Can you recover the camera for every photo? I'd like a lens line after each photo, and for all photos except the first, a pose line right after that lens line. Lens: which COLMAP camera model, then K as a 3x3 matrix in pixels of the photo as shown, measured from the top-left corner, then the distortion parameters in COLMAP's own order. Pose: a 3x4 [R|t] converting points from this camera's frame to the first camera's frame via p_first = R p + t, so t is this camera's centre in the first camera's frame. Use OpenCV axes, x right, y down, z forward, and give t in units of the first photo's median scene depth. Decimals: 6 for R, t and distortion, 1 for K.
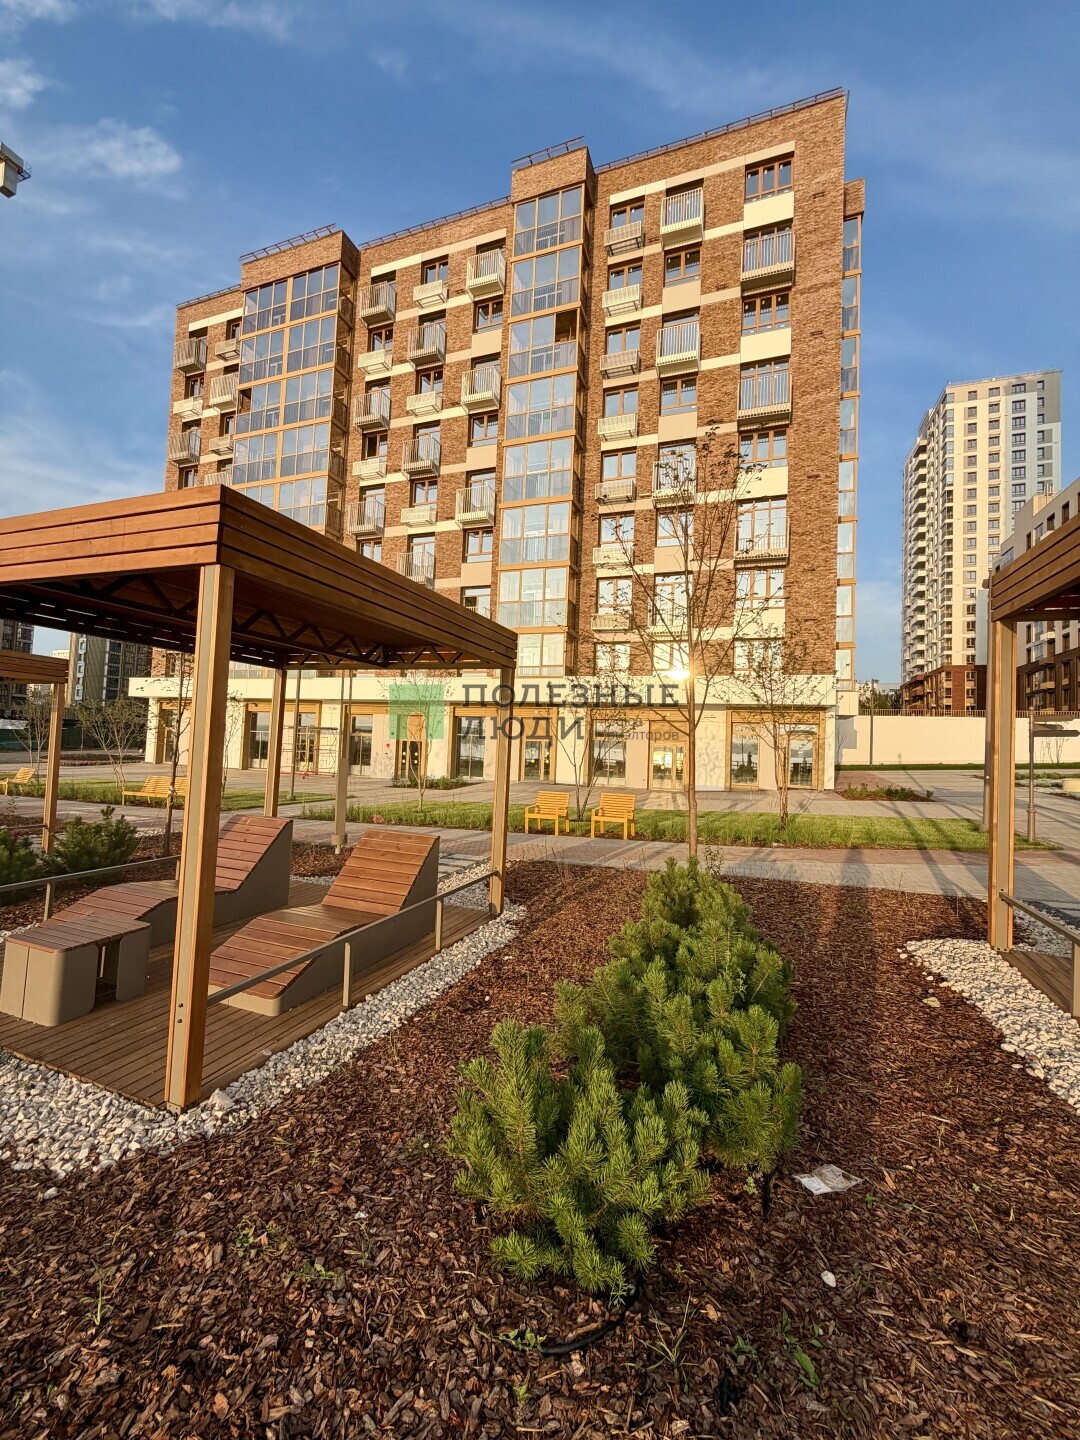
lens RADIAL K [[574.2, 0, 542.0], [0, 574.2, 719.7], [0, 0, 1]] dist [0.001061, -0.000682]
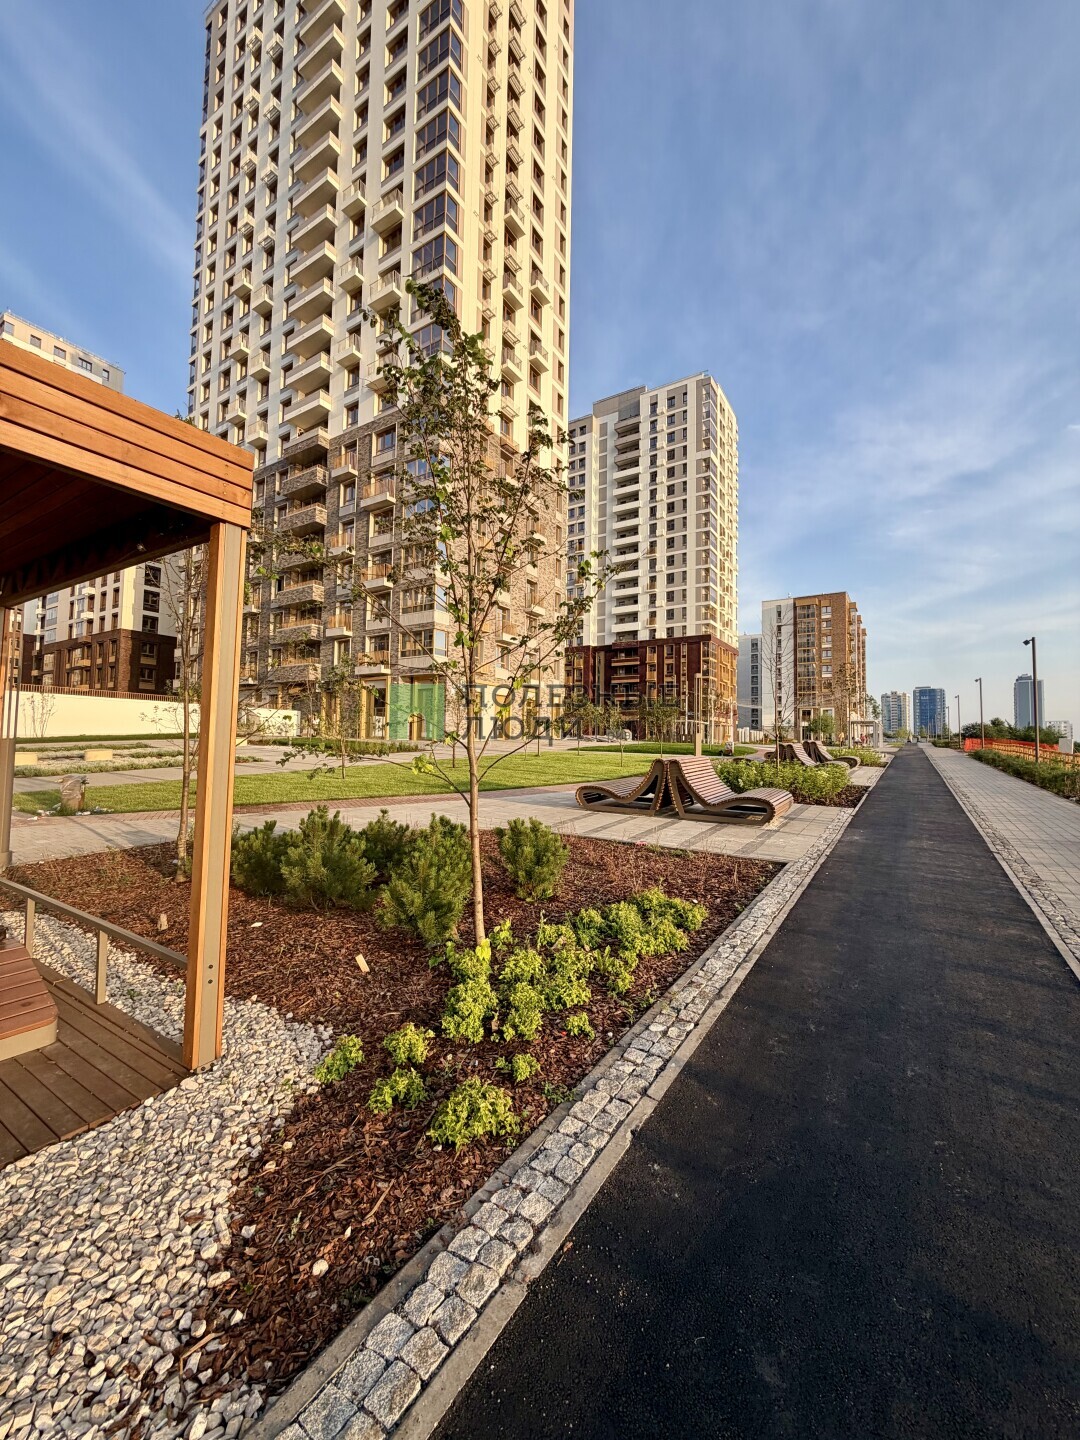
lens RADIAL K [[574.2, 0, 542.5], [0, 574.2, 719.0], [0, 0, 1]] dist [0.001061, -0.000682]
pose [[0.211175, 0.013883, 0.977350, 0.099232], [-0.053338, 0.998573, -0.002660, -0.000691], [-0.975992, -0.051568, 0.211615, -0.066784]]
